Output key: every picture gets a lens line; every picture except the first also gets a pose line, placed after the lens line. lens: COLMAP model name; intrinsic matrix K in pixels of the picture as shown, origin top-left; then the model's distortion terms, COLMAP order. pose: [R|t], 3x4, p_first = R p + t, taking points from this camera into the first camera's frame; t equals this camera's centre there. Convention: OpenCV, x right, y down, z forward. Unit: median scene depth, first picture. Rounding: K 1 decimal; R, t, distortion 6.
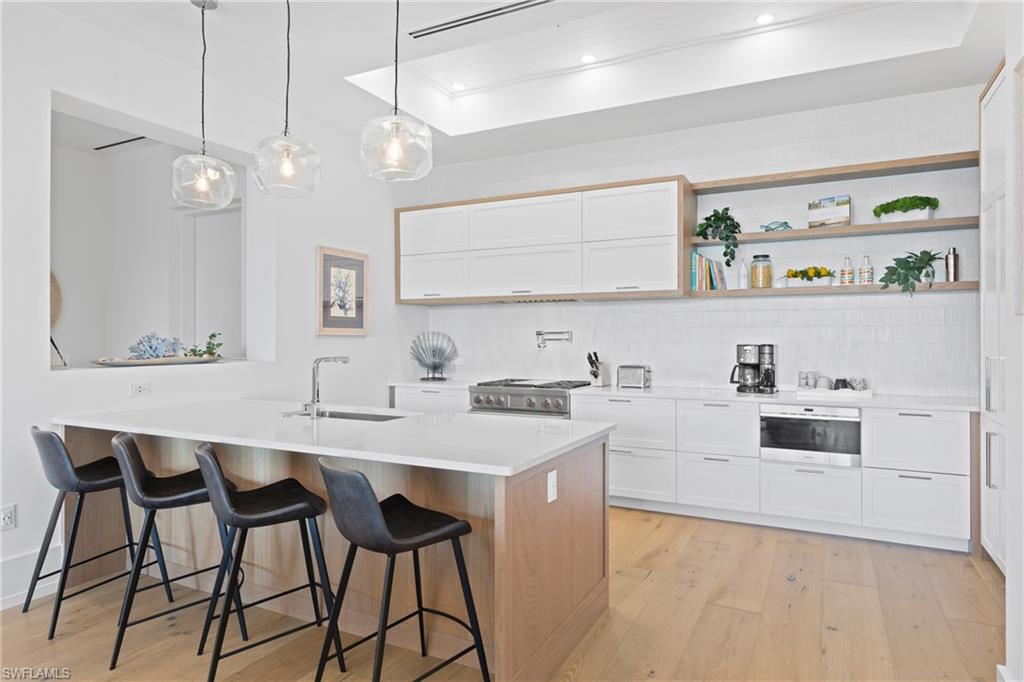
lens RADIAL K [[613.1, 0, 510.9], [0, 613.1, 339.1], [0, 0, 1]] dist [-0.003830, 0.004649]
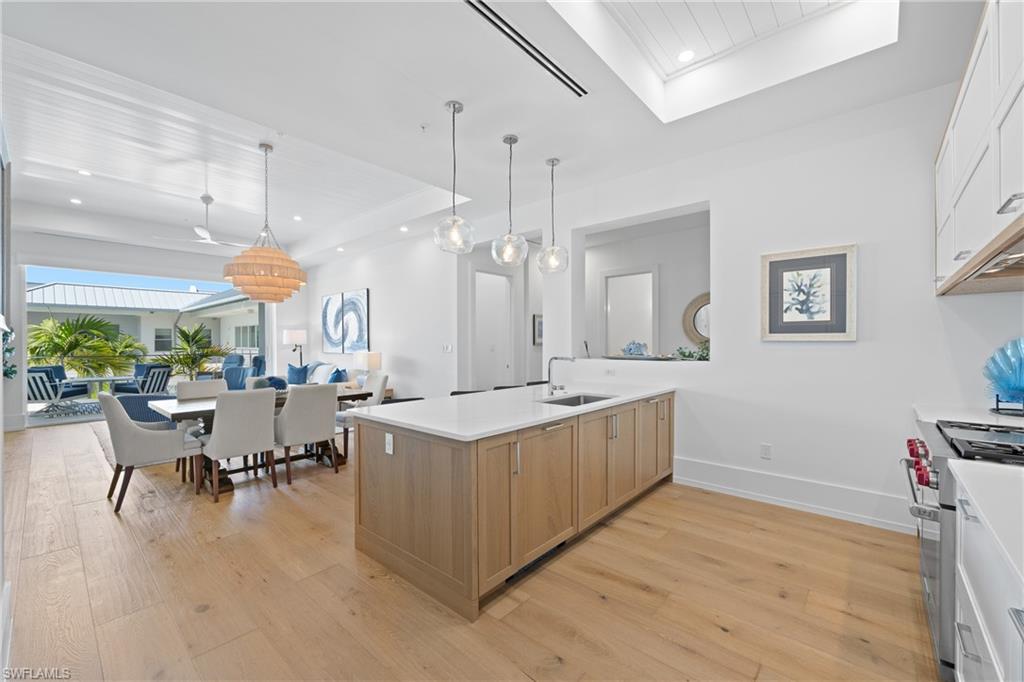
lens RADIAL K [[412.0, 0, 509.2], [0, 412.0, 344.4], [0, 0, 1]] dist [-0.010566, -0.000824]
pose [[-0.241661, 0.004108, -0.970352, 0.491922], [-0.000020, 0.999991, 0.004239, -0.003441], [0.970361, 0.001044, -0.241659, 0.773229]]
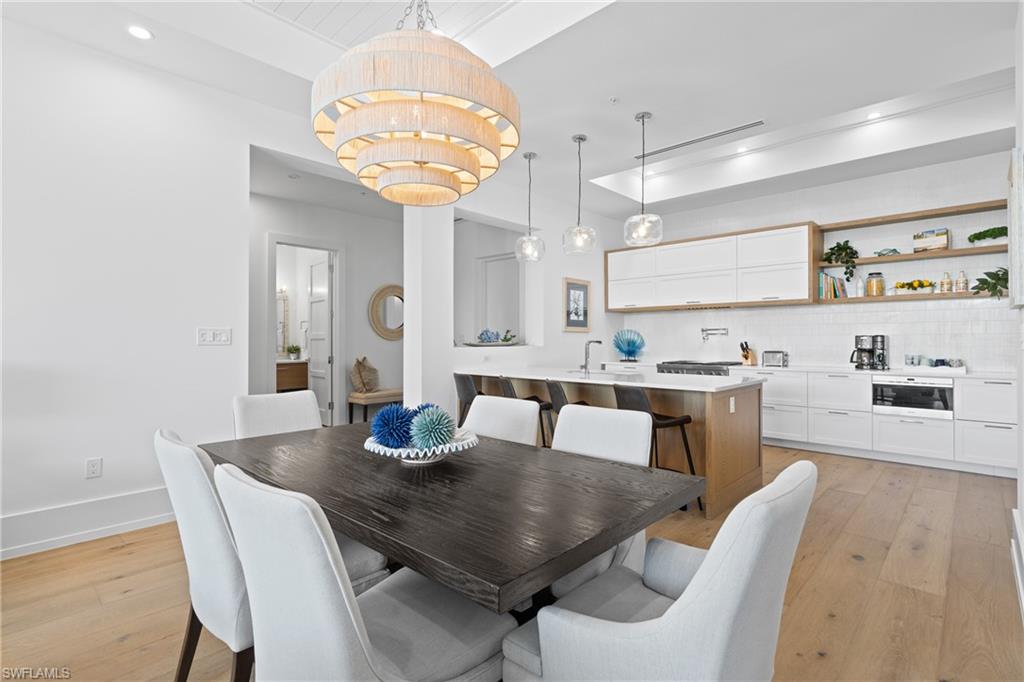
lens RADIAL K [[490.5, 0, 510.3], [0, 490.5, 337.8], [0, 0, 1]] dist [0.002512, 0.000226]
pose [[0.959609, -0.001755, -0.281331, -0.083351], [-0.000373, 0.999972, -0.007511, 0.022570], [0.281336, 0.007313, 0.959581, -0.331473]]
